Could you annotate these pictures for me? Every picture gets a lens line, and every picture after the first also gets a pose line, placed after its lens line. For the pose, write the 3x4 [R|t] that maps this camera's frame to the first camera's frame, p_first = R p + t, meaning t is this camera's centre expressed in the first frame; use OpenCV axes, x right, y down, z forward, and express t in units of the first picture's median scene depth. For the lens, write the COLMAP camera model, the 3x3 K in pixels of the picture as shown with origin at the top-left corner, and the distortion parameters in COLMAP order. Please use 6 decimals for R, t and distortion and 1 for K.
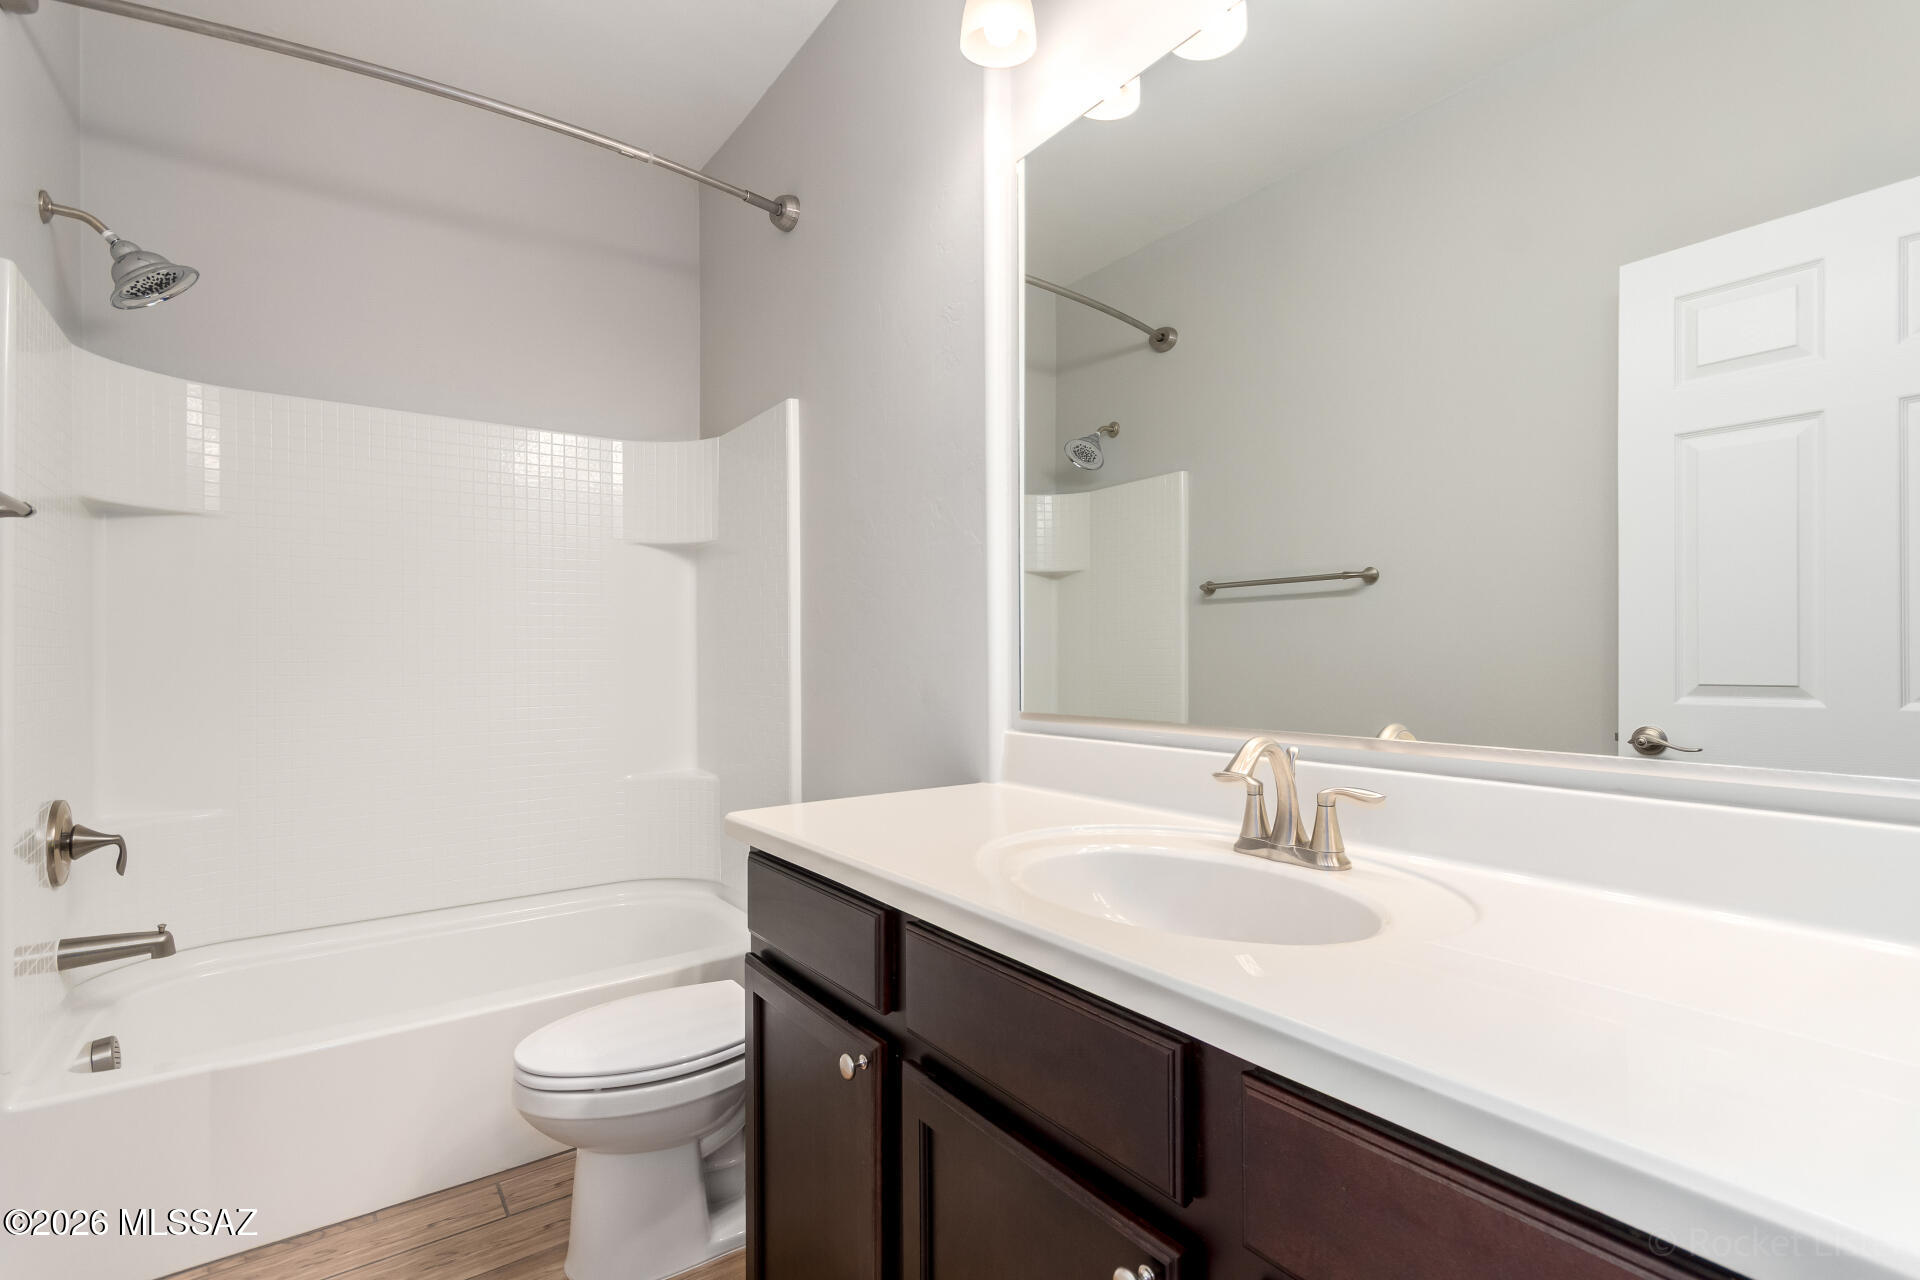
lens RADIAL K [[879.0, 0, 948.0], [0, 879.0, 648.9], [0, 0, 1]] dist [0.002887, 0.000167]
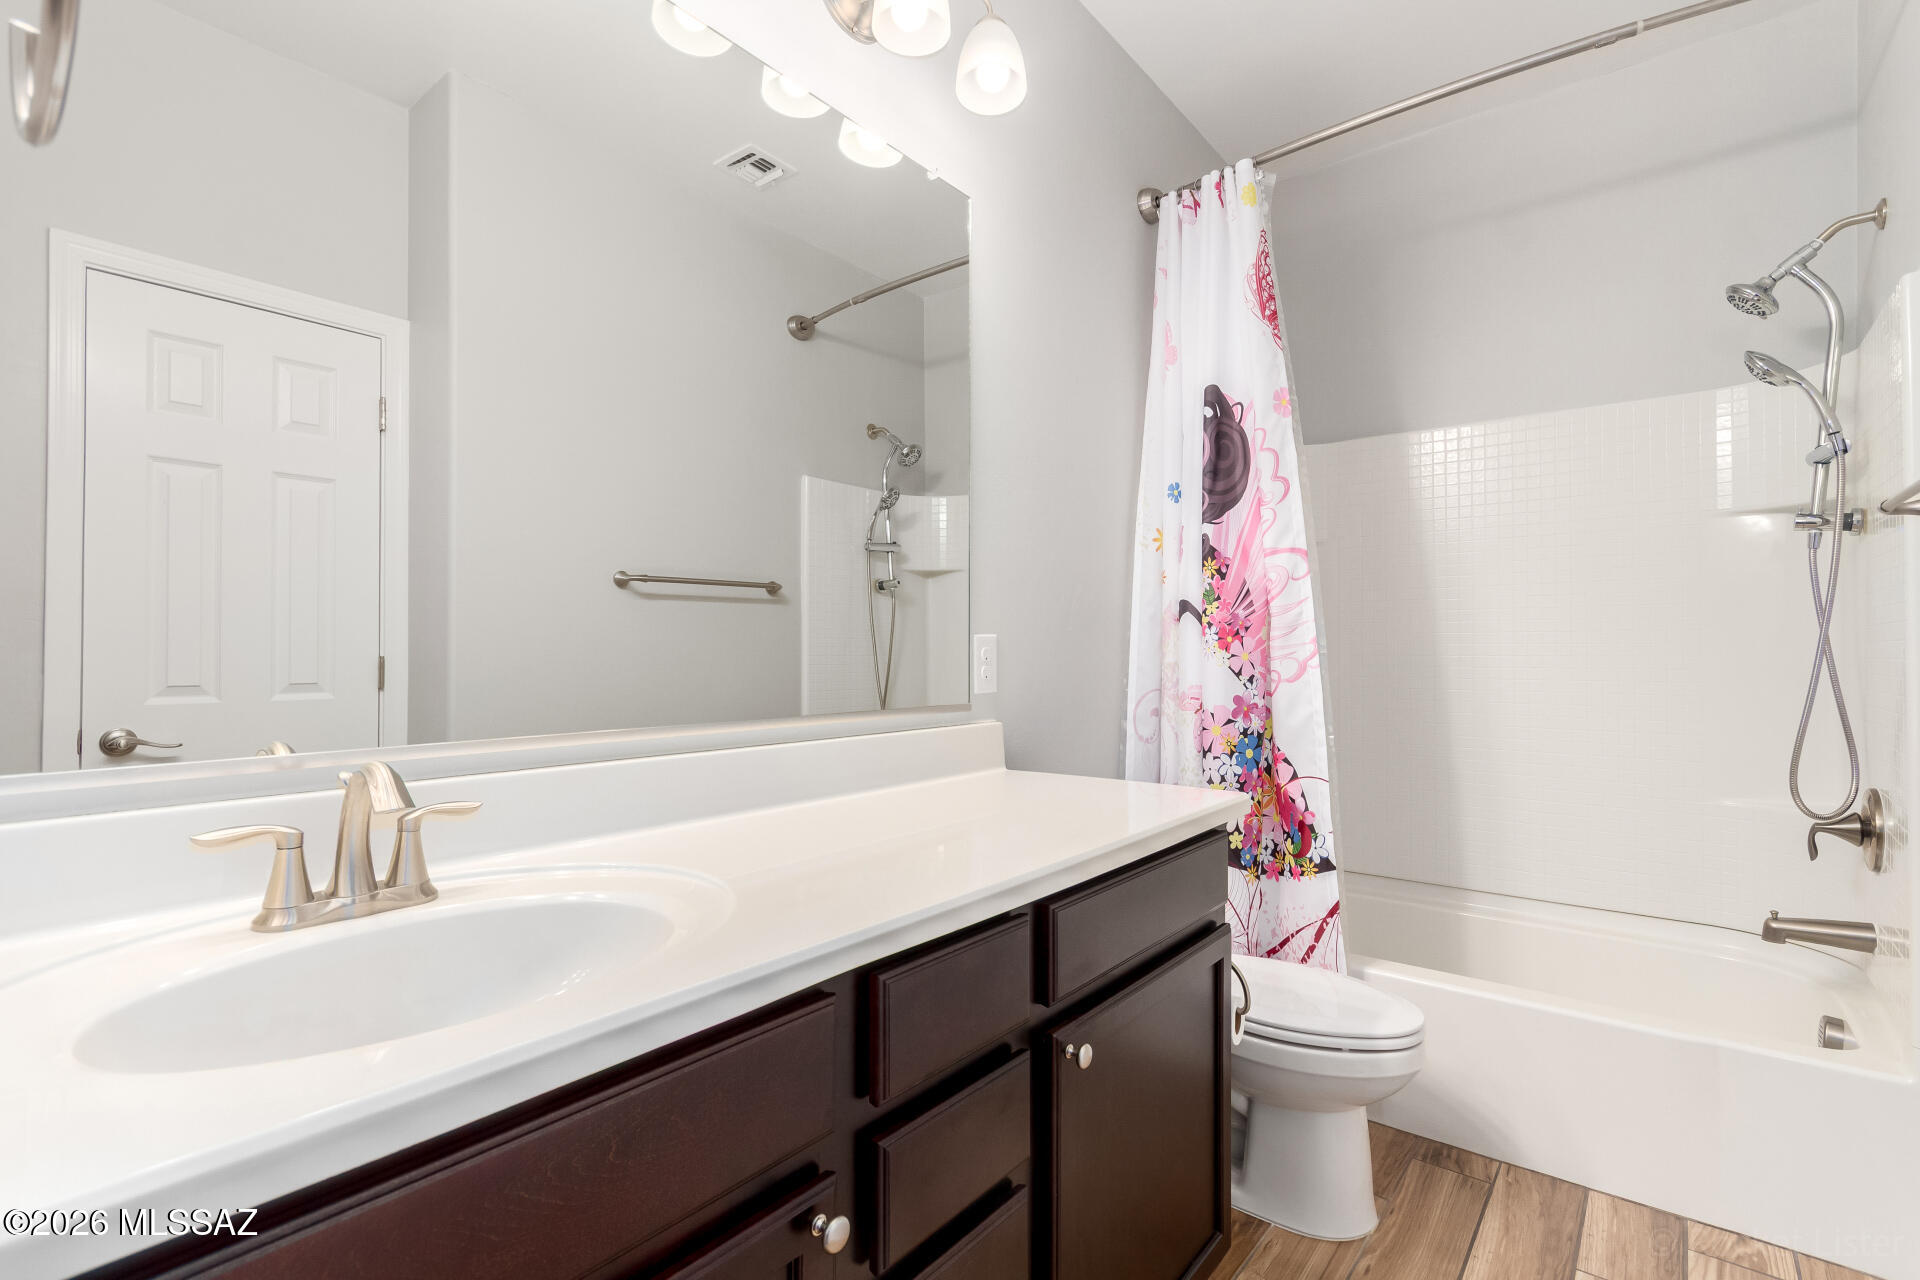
lens RADIAL K [[879.0, 0, 947.1], [0, 879.0, 647.7], [0, 0, 1]] dist [0.002887, 0.000167]
pose [[-0.290798, 0.012829, 0.956699, -0.491456], [-0.010641, 0.999805, -0.016642, 0.010592], [-0.956725, -0.015019, -0.290605, 0.686361]]
